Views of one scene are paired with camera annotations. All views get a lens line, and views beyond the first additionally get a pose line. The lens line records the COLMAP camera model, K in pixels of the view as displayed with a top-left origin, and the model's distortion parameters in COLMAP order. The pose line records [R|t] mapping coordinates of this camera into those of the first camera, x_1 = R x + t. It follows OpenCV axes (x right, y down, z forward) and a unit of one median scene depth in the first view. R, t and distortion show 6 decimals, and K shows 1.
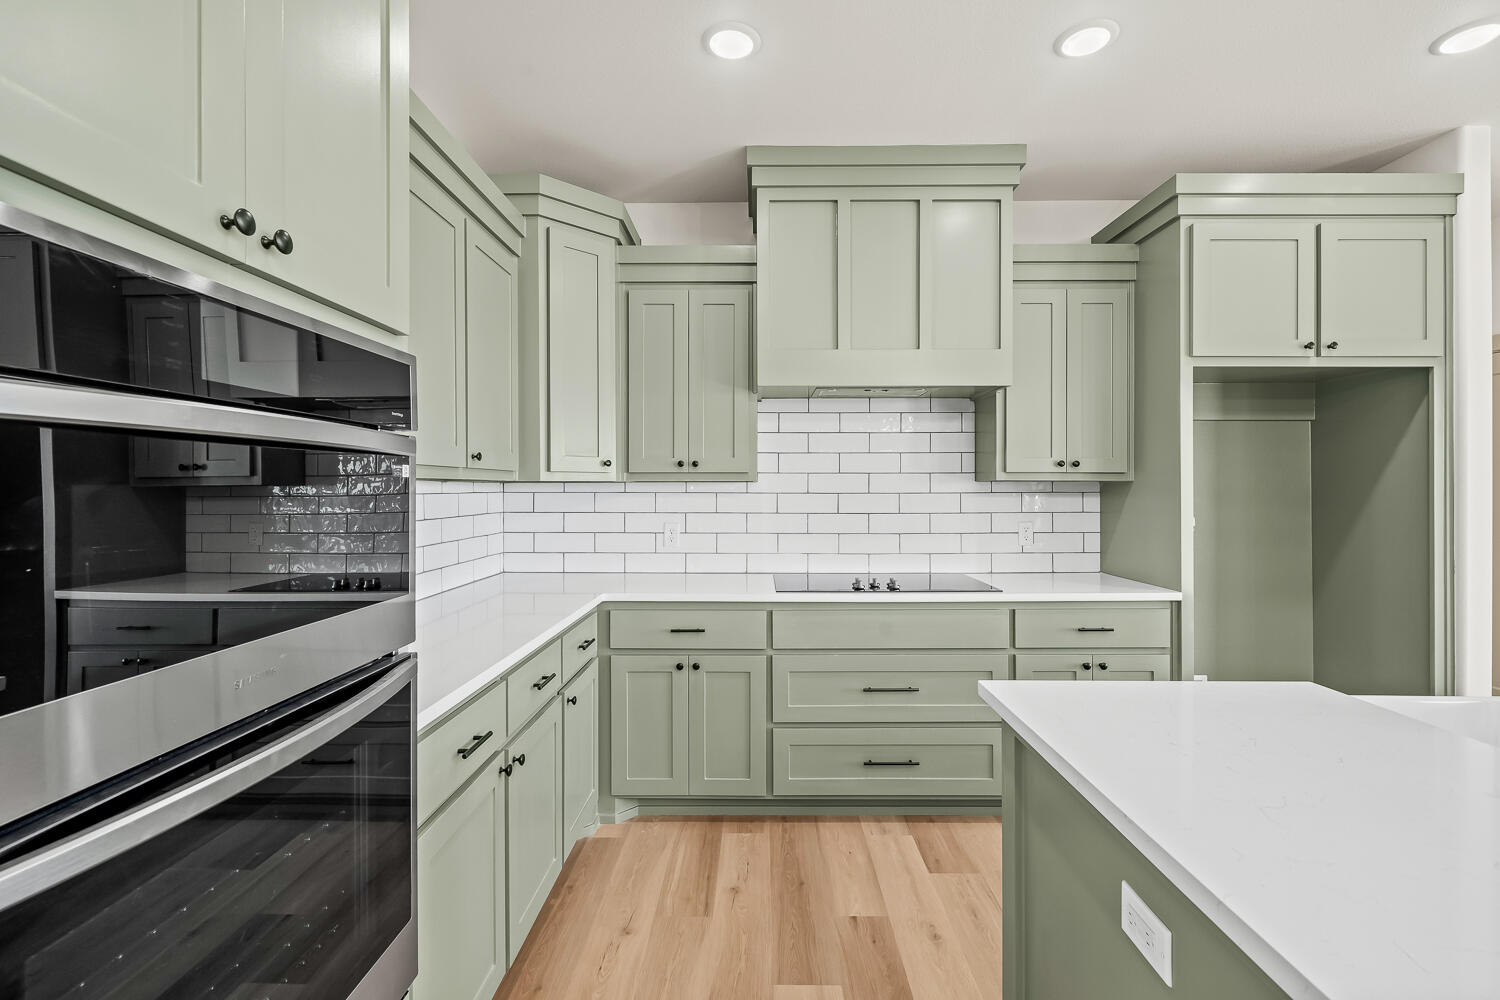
lens RADIAL K [[669.2, 0, 778.4], [0, 669.2, 488.1], [0, 0, 1]] dist [-0.000221, -0.000125]
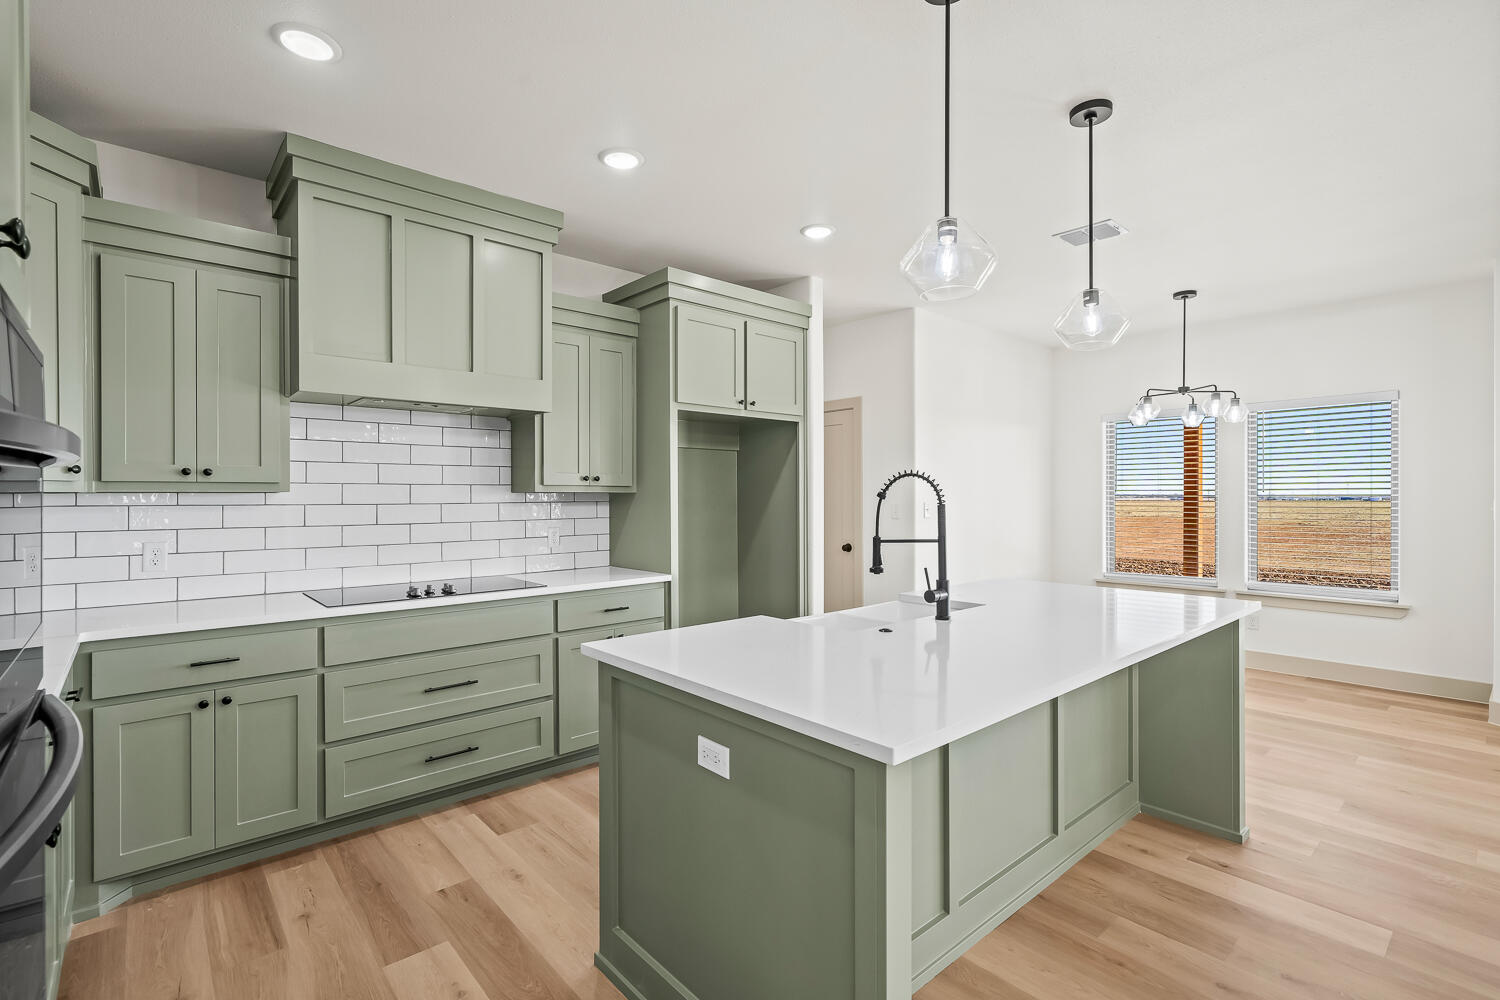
lens RADIAL K [[717.0, 0, 746.6], [0, 717.0, 496.5], [0, 0, 1]] dist [0.001156, 0.000170]
pose [[0.737846, -0.002602, 0.674964, -0.253255], [0.001813, 0.999997, 0.001873, -0.005632], [-0.674966, -0.000158, 0.737849, -0.169598]]
